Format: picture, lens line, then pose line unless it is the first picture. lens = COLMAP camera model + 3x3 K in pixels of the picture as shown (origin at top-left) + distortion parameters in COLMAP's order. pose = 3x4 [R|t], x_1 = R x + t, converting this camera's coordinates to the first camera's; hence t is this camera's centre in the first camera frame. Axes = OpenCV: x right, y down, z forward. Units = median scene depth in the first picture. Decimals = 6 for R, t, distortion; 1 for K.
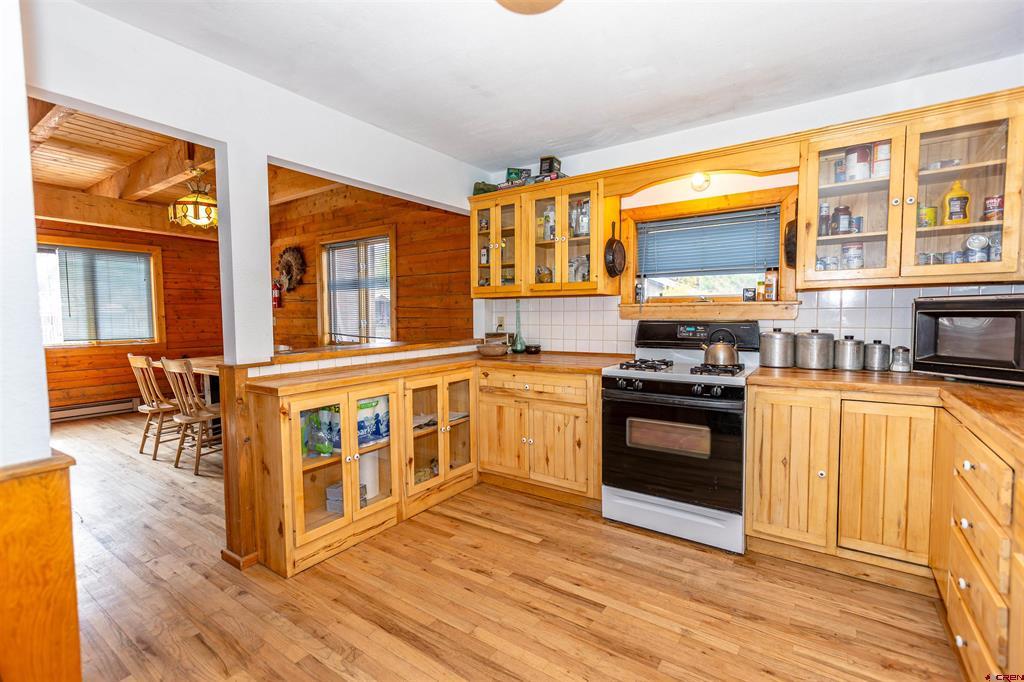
lens RADIAL K [[454.3, 0, 513.4], [0, 454.3, 340.0], [0, 0, 1]] dist [0.002337, -0.000619]
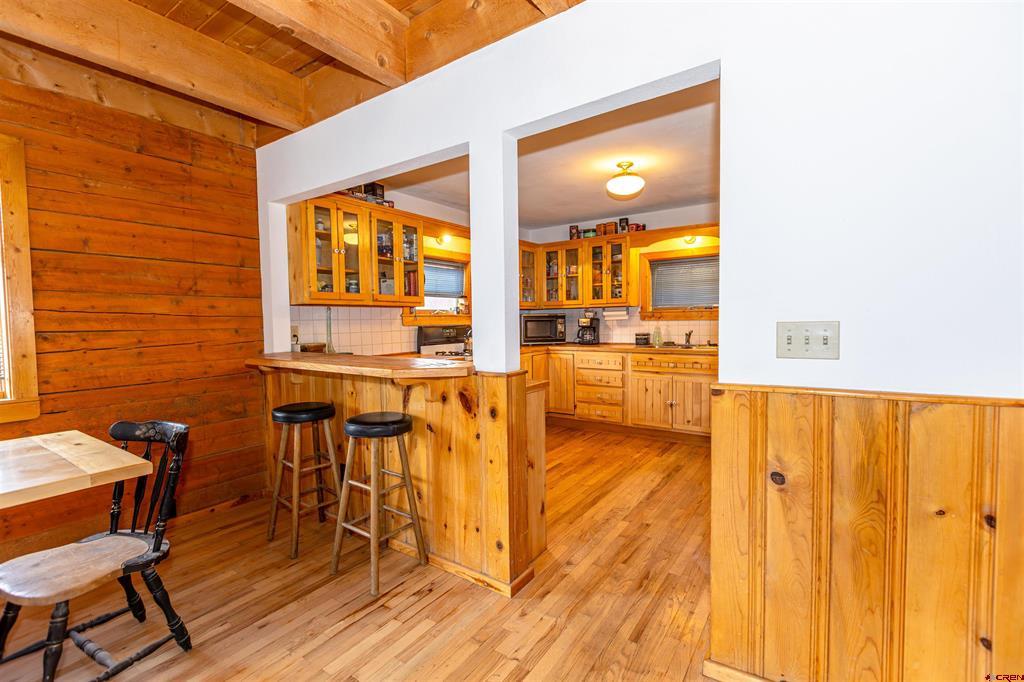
lens RADIAL K [[454.3, 0, 513.4], [0, 454.3, 340.0], [0, 0, 1]] dist [0.002337, -0.000619]
pose [[0.002420, -0.035801, 0.999356, -0.656552], [0.072387, 0.996743, 0.035532, -0.017687], [-0.997374, 0.072254, 0.005004, 0.420949]]
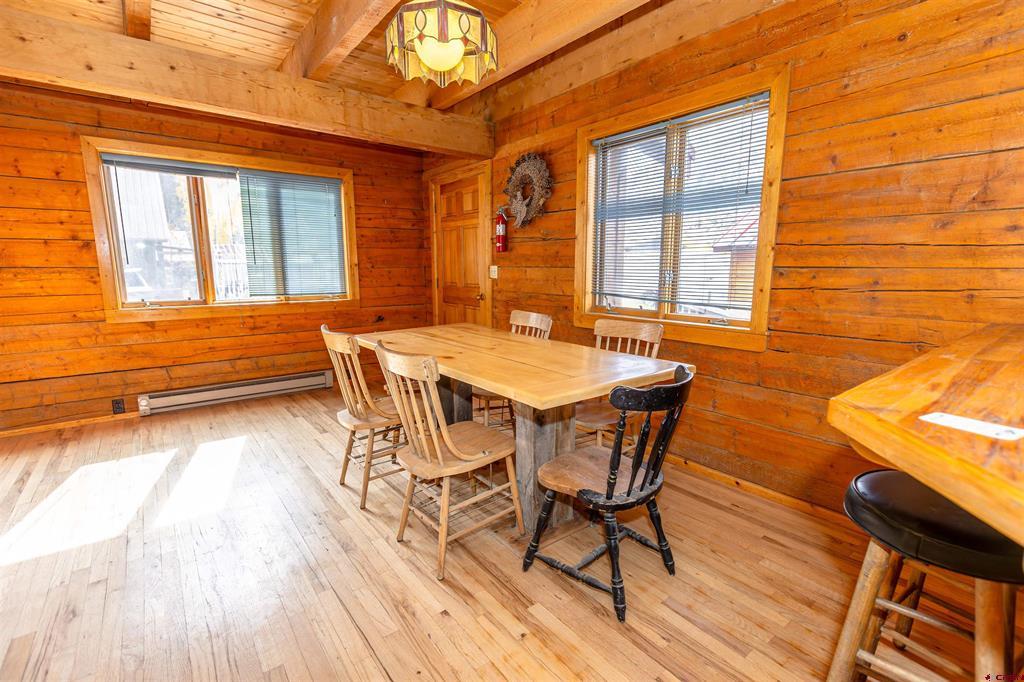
lens RADIAL K [[466.9, 0, 512.0], [0, 466.9, 341.0], [0, 0, 1]] dist [-0.001603, -0.000240]
pose [[0.953170, 0.051624, -0.297995, -0.326155], [-0.020759, 0.994168, 0.105828, -0.014805], [0.301721, -0.094686, 0.948683, 0.377815]]
